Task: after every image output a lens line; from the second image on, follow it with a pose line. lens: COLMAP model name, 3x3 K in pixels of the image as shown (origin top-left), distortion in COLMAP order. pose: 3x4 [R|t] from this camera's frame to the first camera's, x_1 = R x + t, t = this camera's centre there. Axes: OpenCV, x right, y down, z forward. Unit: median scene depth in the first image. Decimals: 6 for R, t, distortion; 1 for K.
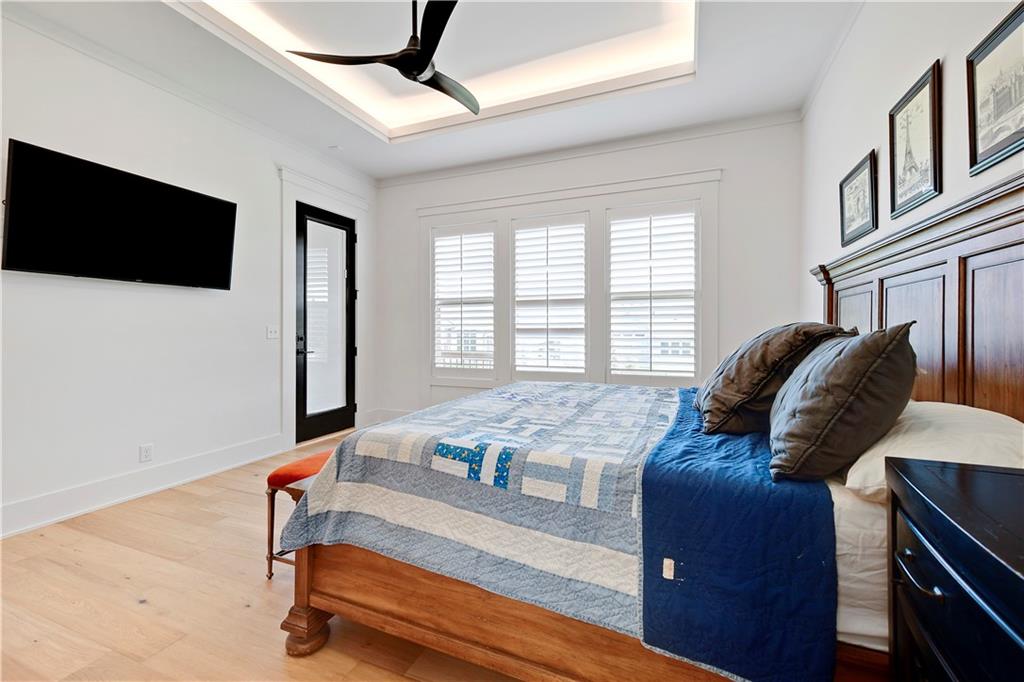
lens RADIAL K [[418.6, 0, 506.7], [0, 418.6, 331.2], [0, 0, 1]] dist [0.003491, -0.003677]
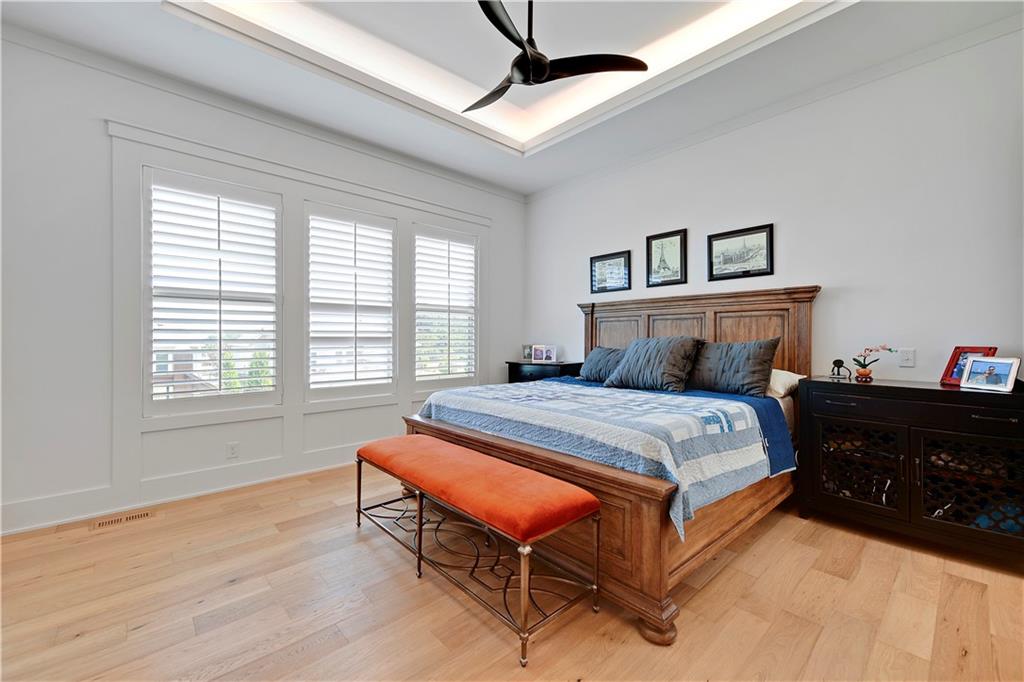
lens RADIAL K [[418.6, 0, 518.9], [0, 418.6, 335.7], [0, 0, 1]] dist [0.003491, -0.003677]
pose [[0.414093, 0.007776, 0.910202, -0.565764], [0.000605, 0.999961, -0.008818, -0.001620], [-0.910235, 0.004202, 0.414072, 0.314358]]
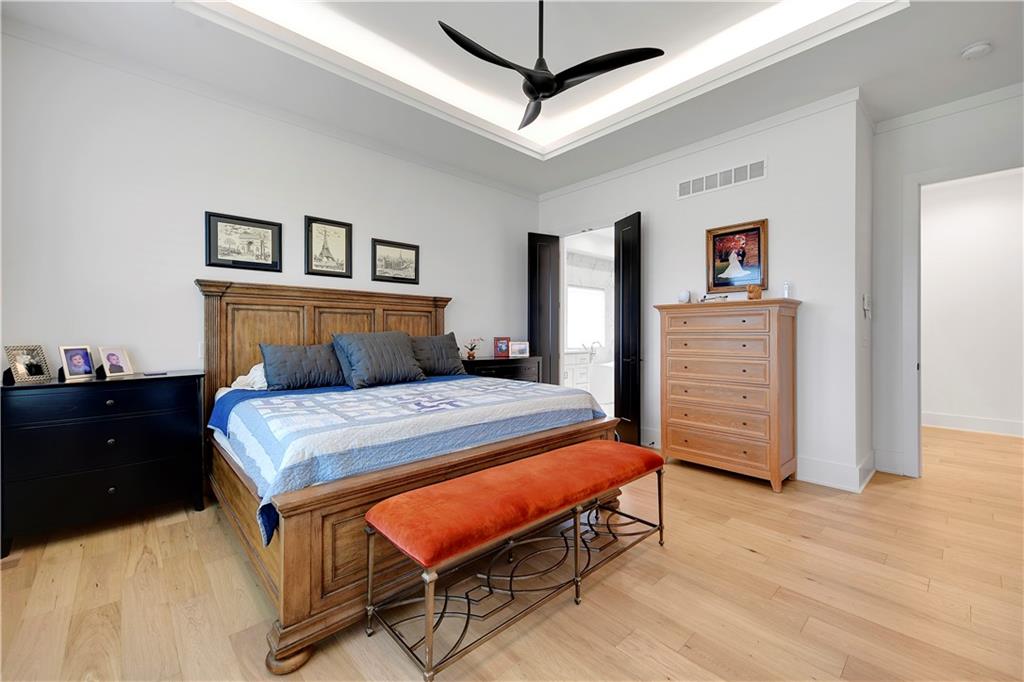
lens RADIAL K [[418.6, 0, 496.8], [0, 418.6, 337.1], [0, 0, 1]] dist [0.003491, -0.003677]
pose [[-0.909153, -0.006369, 0.416413, -0.276110], [-0.001748, 0.999933, 0.011477, -0.004795], [-0.416458, 0.009706, -0.909103, 1.032414]]
